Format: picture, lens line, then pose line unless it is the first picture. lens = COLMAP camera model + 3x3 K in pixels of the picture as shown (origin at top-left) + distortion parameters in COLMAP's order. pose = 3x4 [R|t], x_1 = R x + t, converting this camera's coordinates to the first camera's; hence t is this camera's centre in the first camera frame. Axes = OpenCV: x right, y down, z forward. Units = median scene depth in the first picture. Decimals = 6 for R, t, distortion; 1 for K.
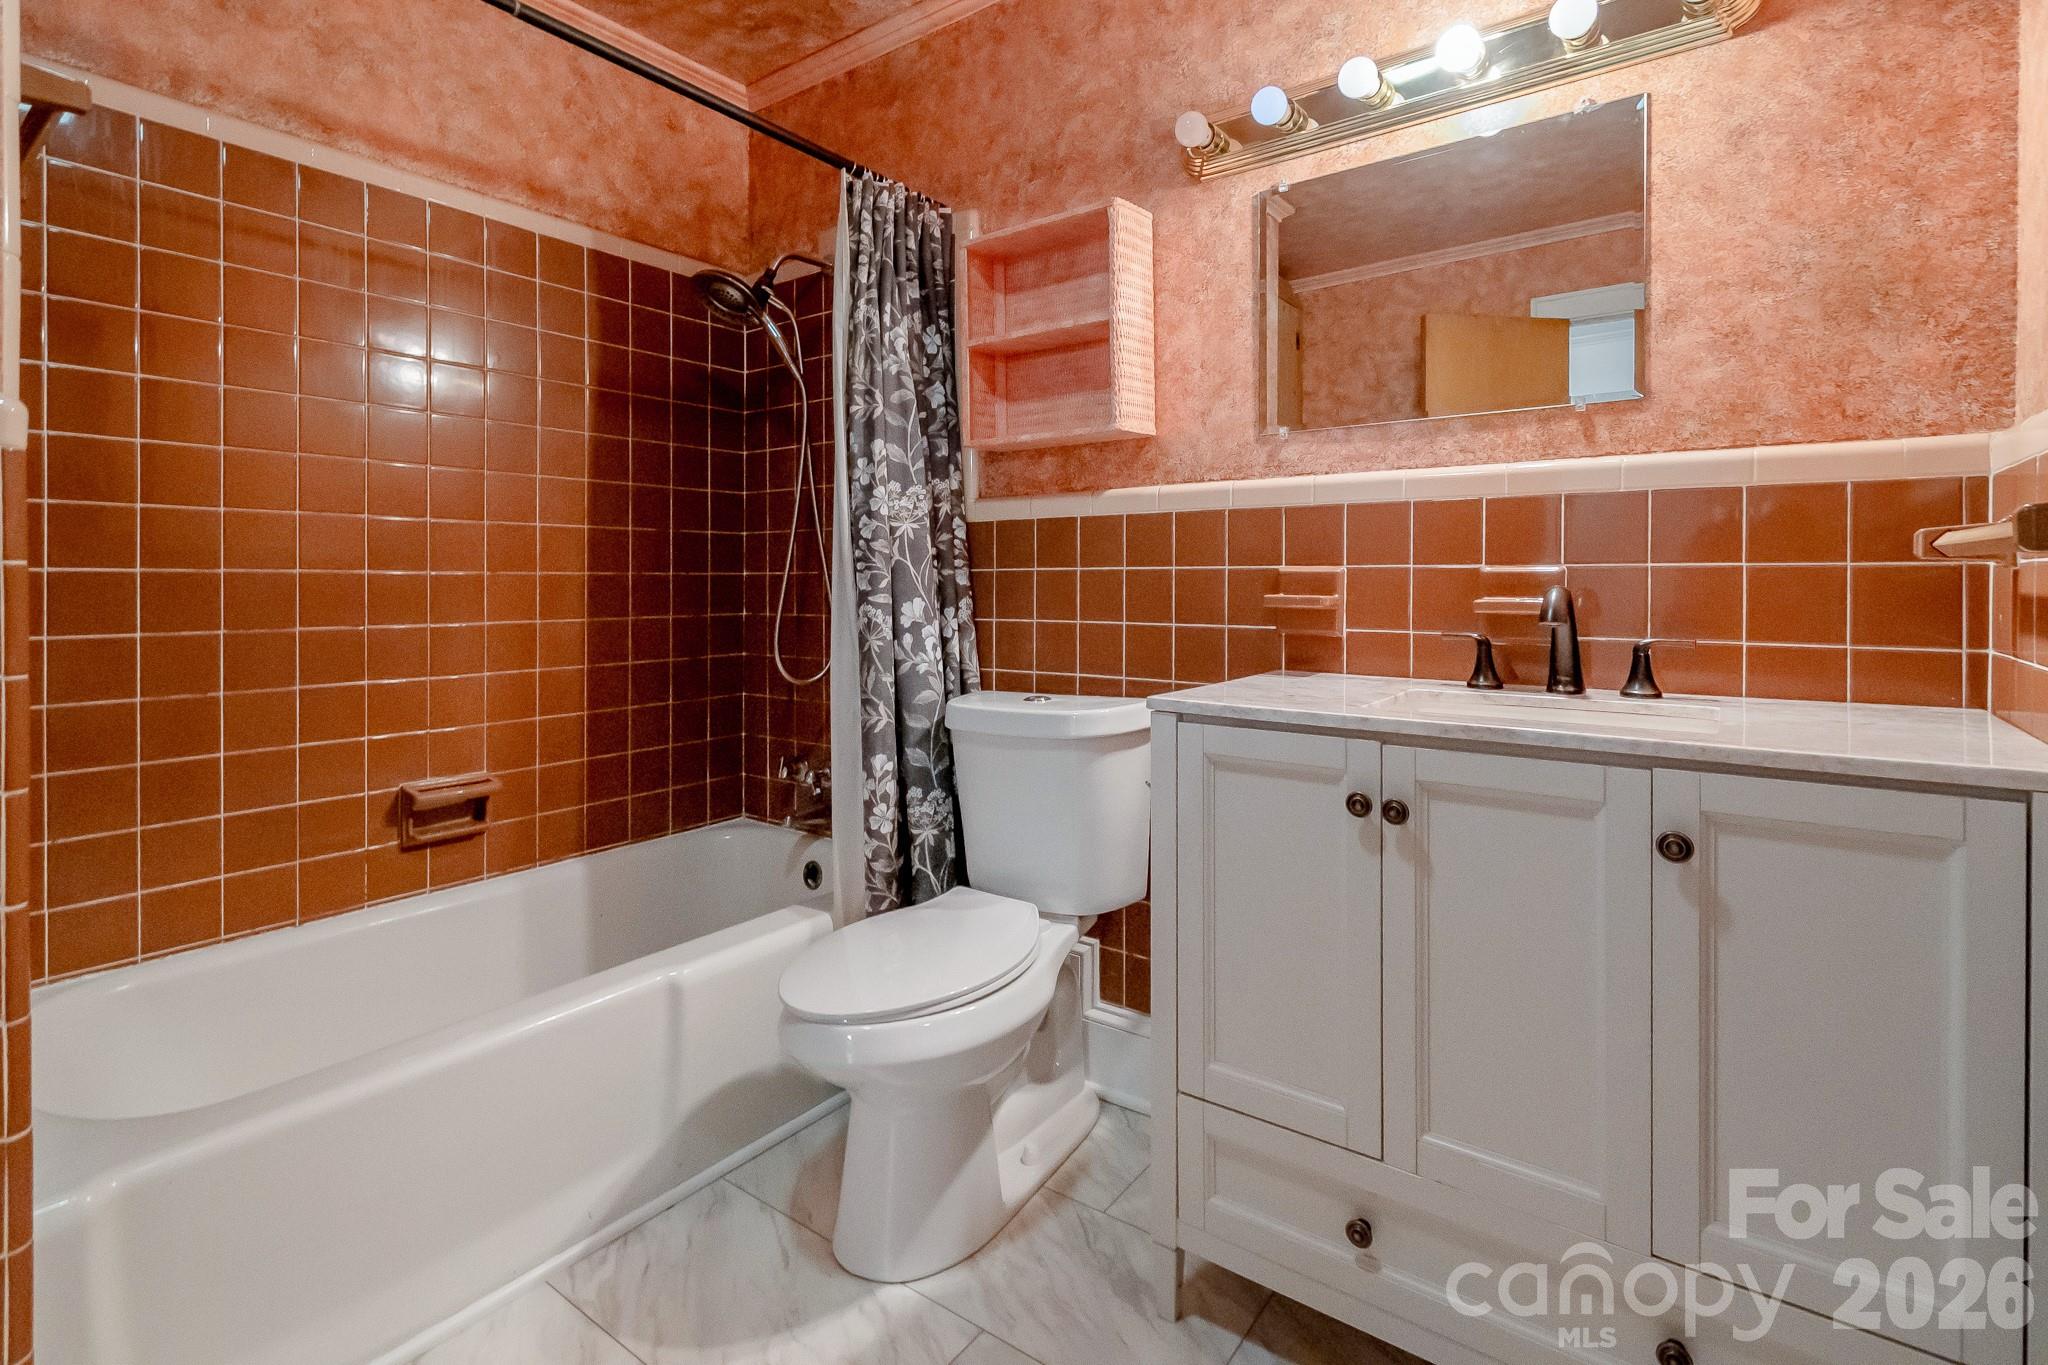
lens RADIAL K [[959.4, 0, 939.0], [0, 959.4, 626.3], [0, 0, 1]] dist [0.002197, -0.000598]
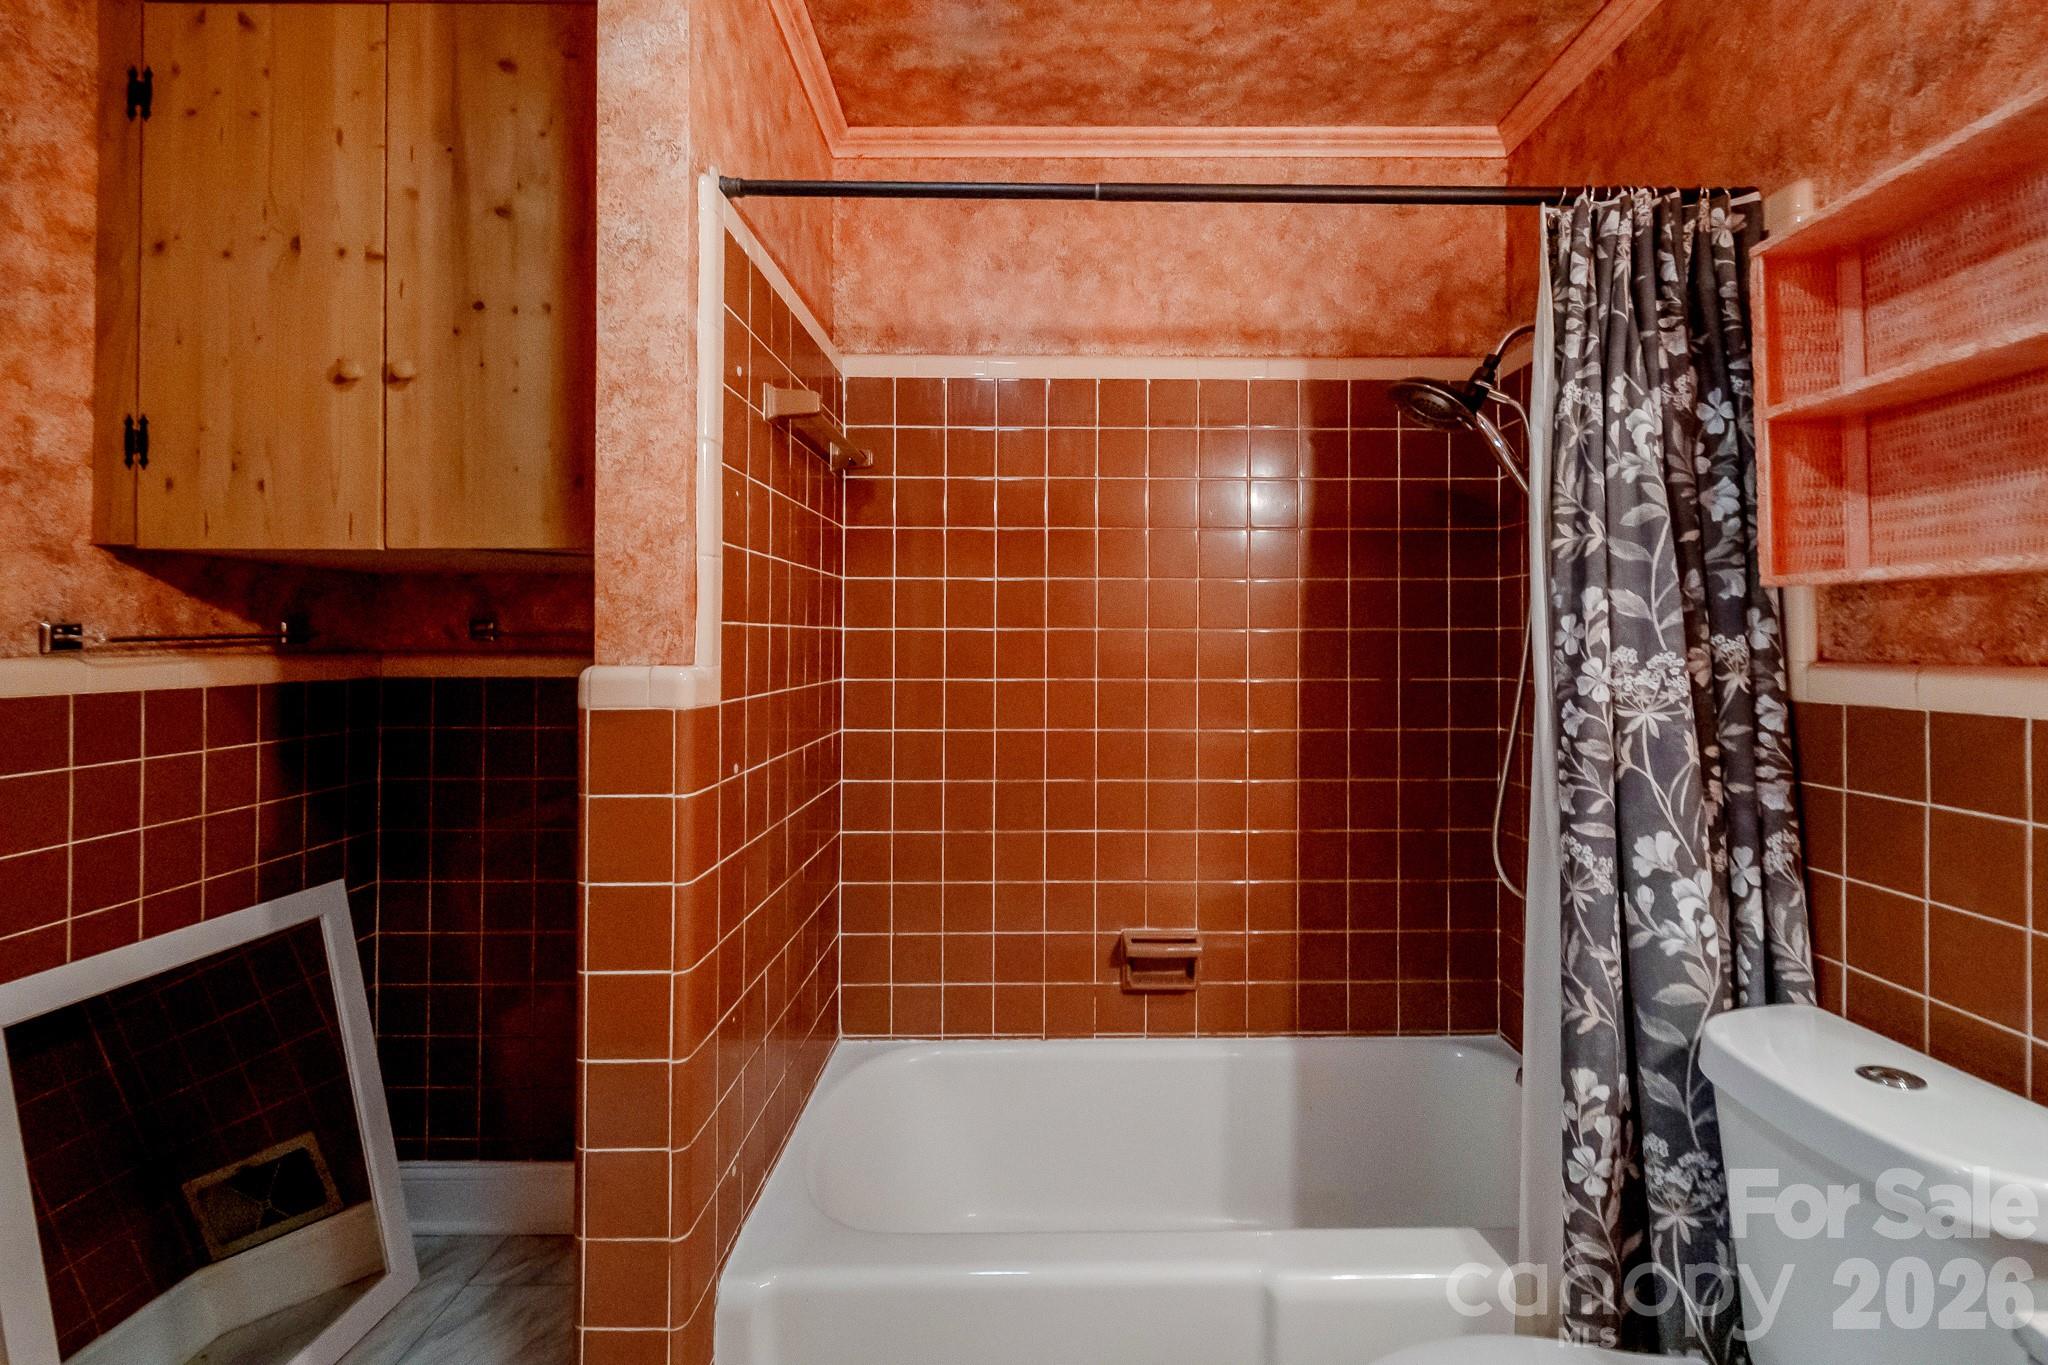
lens RADIAL K [[911.8, 0, 1021.2], [0, 911.8, 673.6], [0, 0, 1]] dist [0.001858, -0.000531]
pose [[0.660644, -0.004477, -0.750686, 0.143953], [-0.013157, 0.999760, -0.017541, -0.113670], [0.750584, 0.021465, 0.660426, 0.274077]]
